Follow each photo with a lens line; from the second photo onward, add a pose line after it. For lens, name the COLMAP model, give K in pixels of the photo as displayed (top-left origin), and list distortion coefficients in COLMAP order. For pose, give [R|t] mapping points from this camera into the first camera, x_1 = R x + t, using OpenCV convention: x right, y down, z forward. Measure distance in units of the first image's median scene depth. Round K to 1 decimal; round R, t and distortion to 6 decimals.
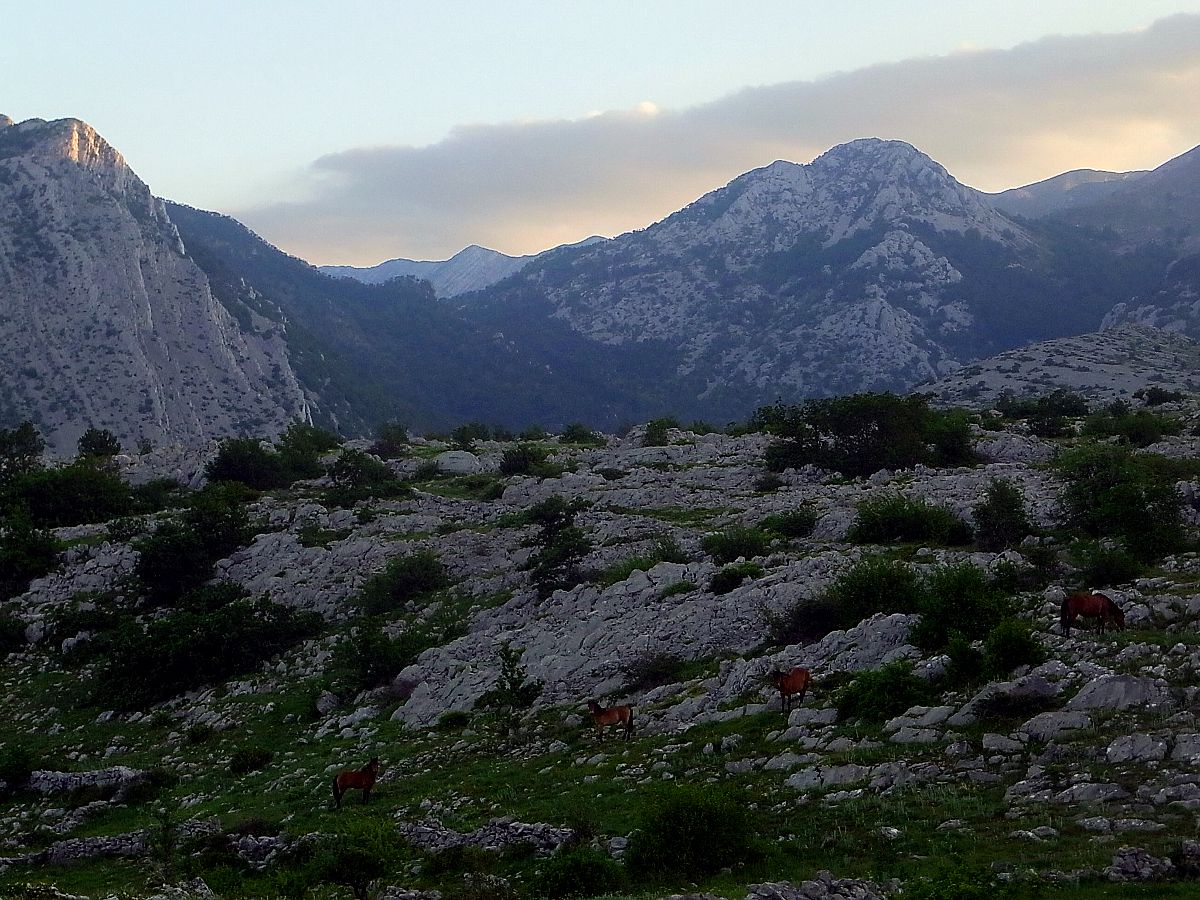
lens RADIAL K [[2256.3, 0, 599.7], [0, 2256.3, 450.8], [0, 0, 1]] dist [-0.037565, 0.000000]
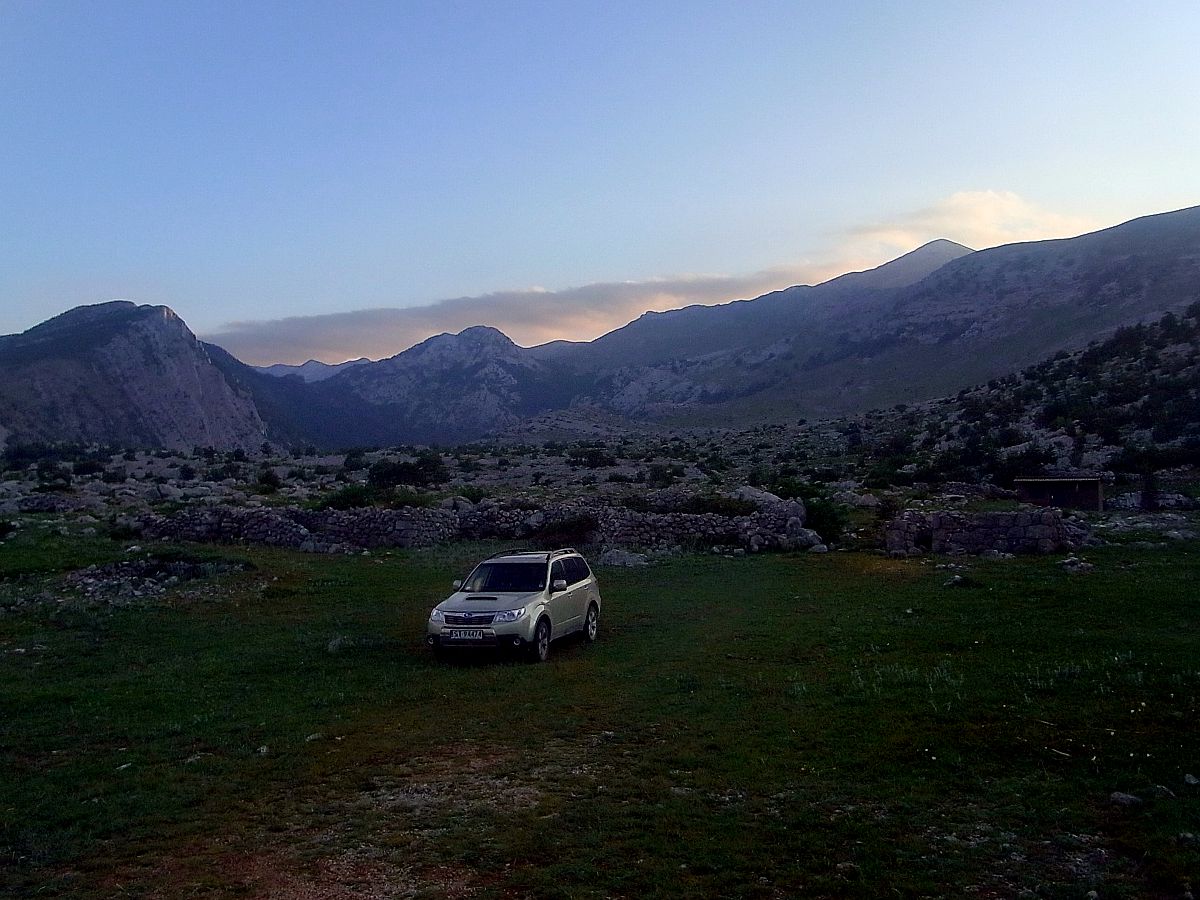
lens RADIAL K [[985.3, 0, 599.8], [0, 985.3, 452.3], [0, 0, 1]] dist [-0.001471, -0.001511]
pose [[0.963234, 0.021349, 0.267813, -0.047547], [-0.022818, 0.999737, 0.002374, -0.003086], [-0.267692, -0.008398, 0.963468, -0.102715]]
